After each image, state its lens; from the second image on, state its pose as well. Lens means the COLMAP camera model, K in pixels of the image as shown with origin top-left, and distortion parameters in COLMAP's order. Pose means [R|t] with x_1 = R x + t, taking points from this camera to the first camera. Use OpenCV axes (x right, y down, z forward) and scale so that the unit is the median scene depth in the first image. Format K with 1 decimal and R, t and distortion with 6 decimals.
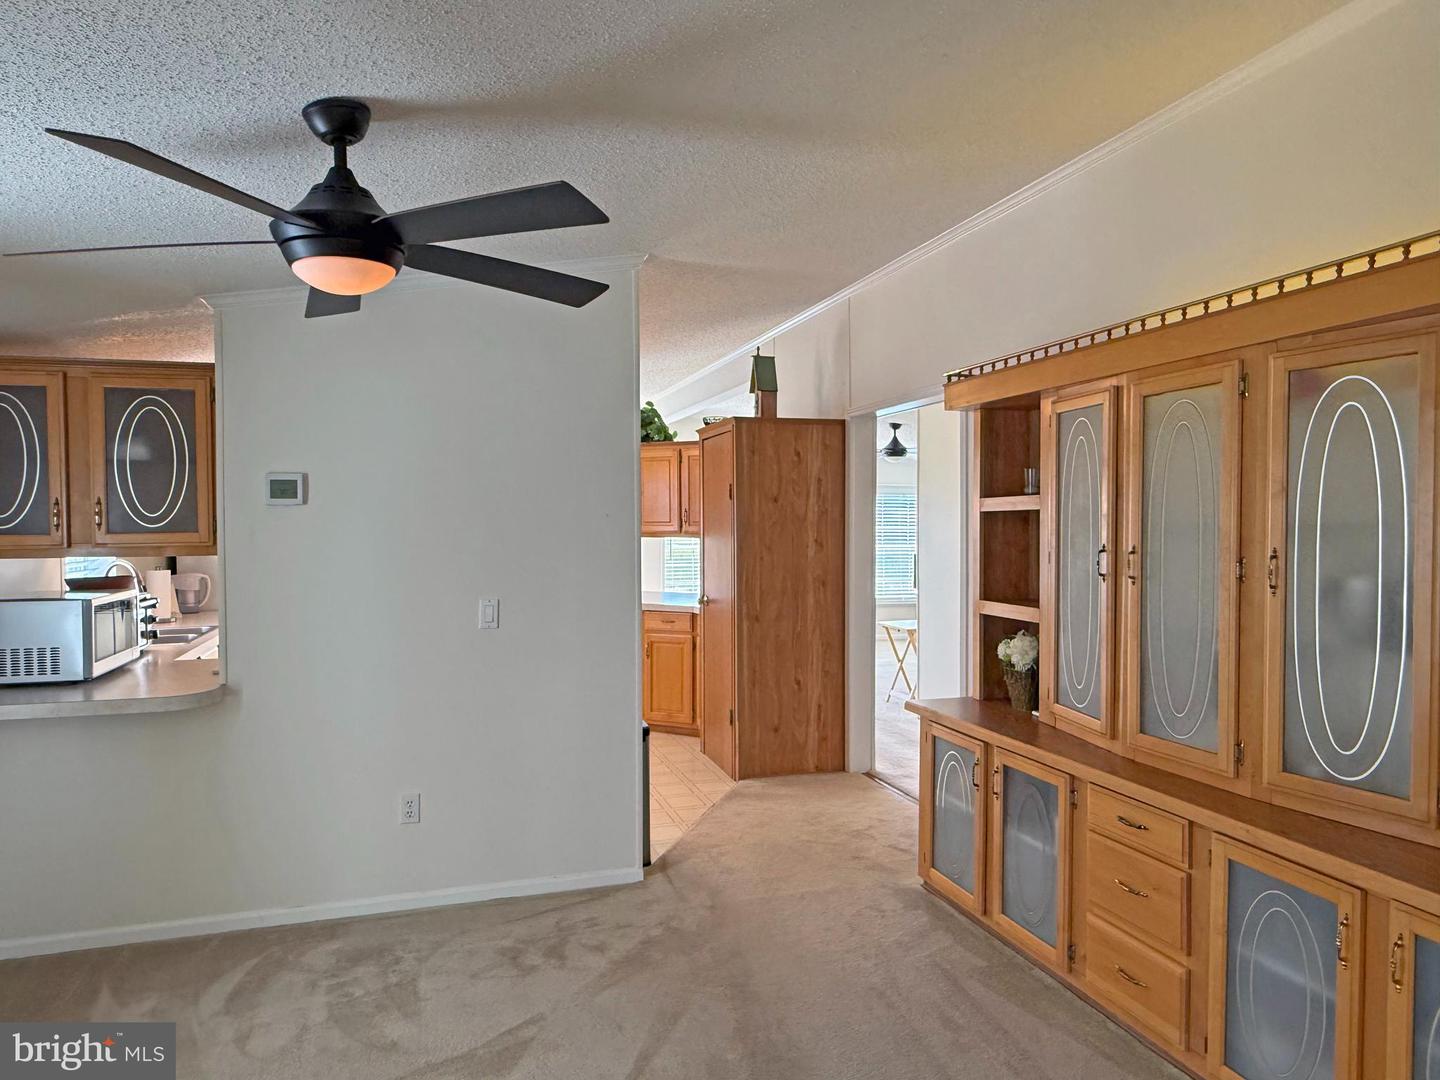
lens RADIAL K [[931.4, 0, 720.0], [0, 931.4, 540.0], [0, 0, 1]] dist [0.000904, -0.001675]
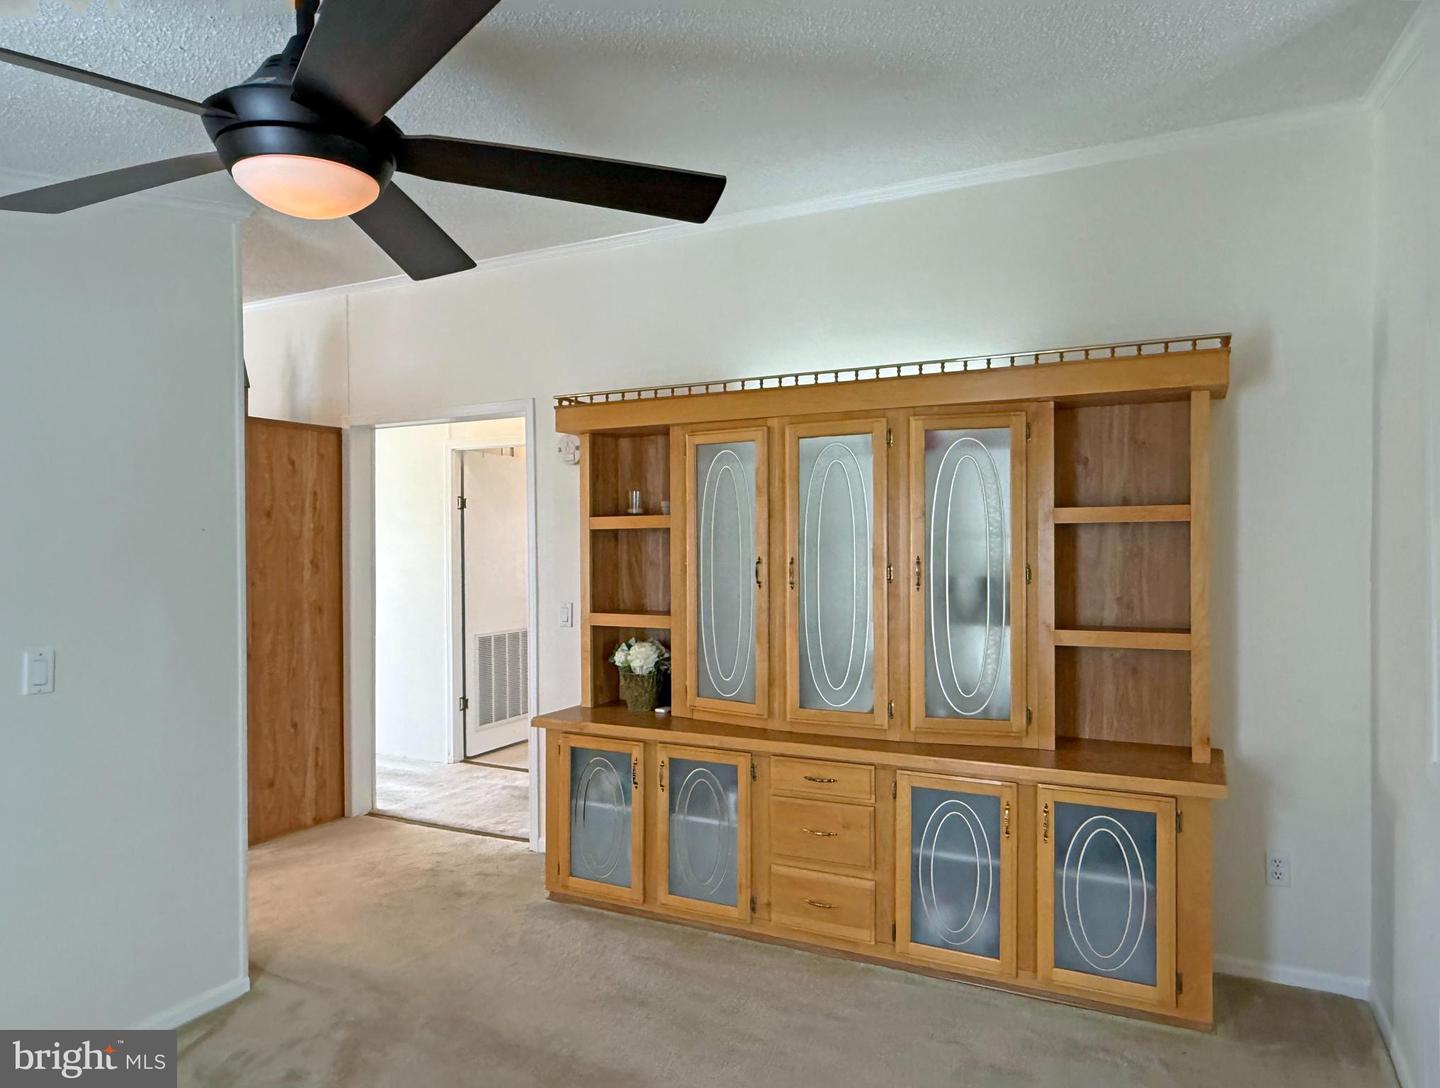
lens RADIAL K [[930.0, 0, 720.0], [0, 930.0, 544.0], [0, 0, 1]] dist [0.037441, -0.075851]
pose [[0.697141, -0.004536, 0.716919, -0.391474], [0.017111, 0.999800, -0.010313, -0.000683], [-0.716730, 0.019457, 0.697080, 0.157594]]
